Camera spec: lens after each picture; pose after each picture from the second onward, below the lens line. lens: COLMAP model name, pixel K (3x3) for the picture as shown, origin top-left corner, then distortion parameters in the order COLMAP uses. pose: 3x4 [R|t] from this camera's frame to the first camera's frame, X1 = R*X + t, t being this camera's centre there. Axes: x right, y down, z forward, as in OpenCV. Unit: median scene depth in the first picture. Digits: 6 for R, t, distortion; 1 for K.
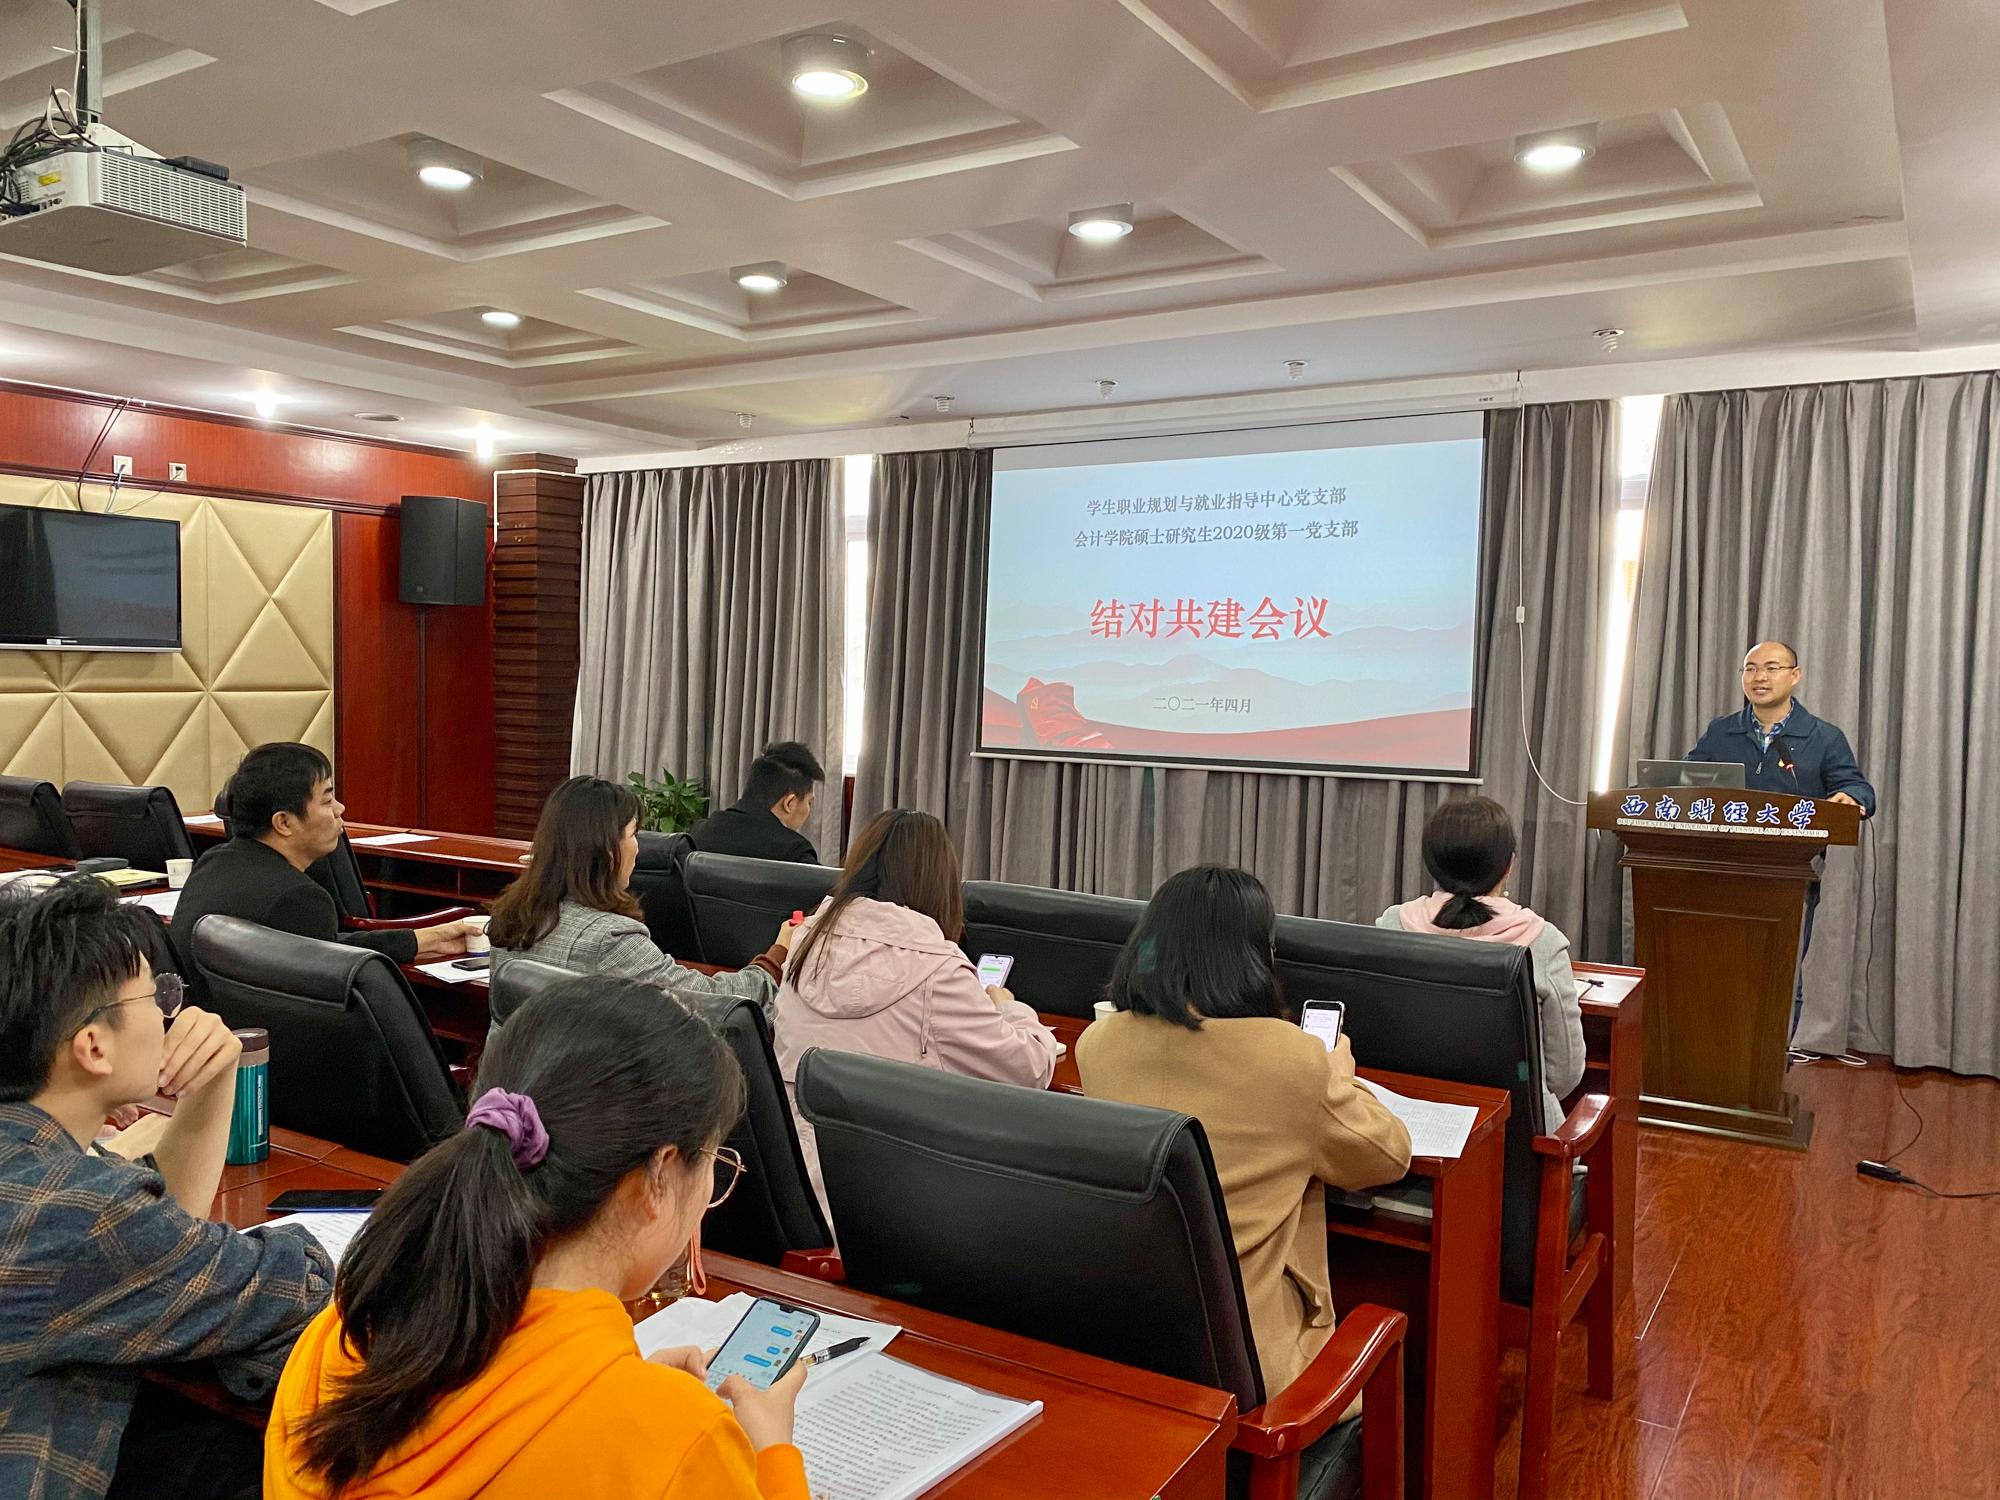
lens RADIAL K [[1506.8, 0, 1000.0], [0, 1506.8, 750.0], [0, 0, 1]] dist [0.050882, -0.090549]
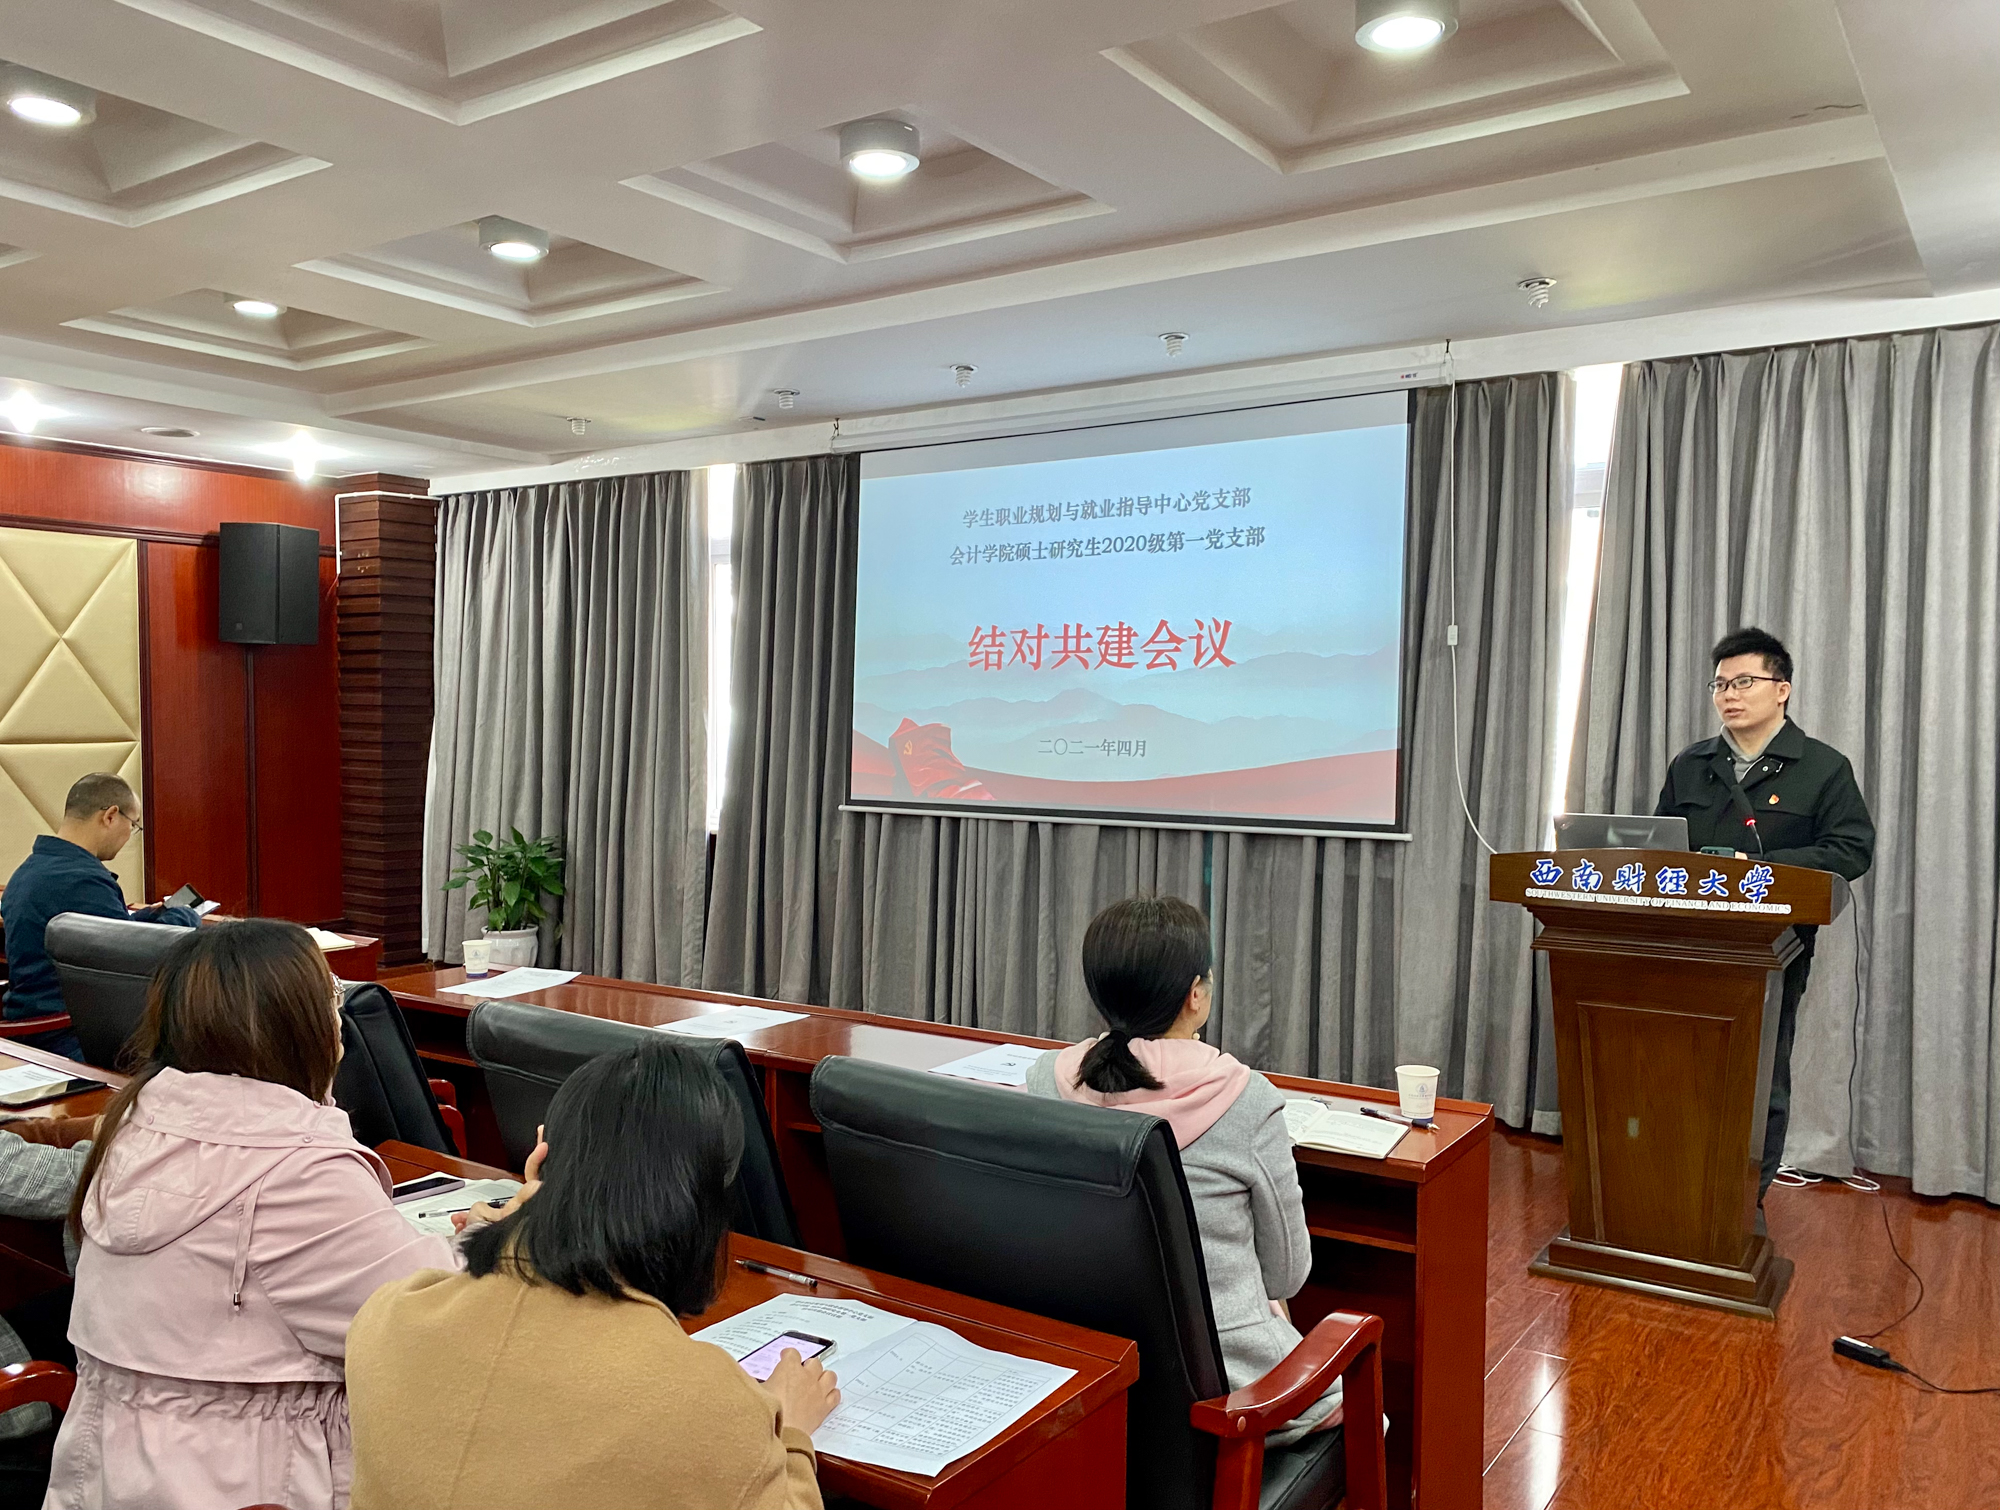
lens RADIAL K [[1574.4, 0, 966.1], [0, 1574.4, 785.9], [0, 0, 1]] dist [0.055047, -0.092786]
pose [[0.998813, -0.009607, -0.047755, 0.107265], [0.009334, 0.999939, -0.005933, -0.004059], [0.047809, 0.005480, 0.998841, 0.113569]]
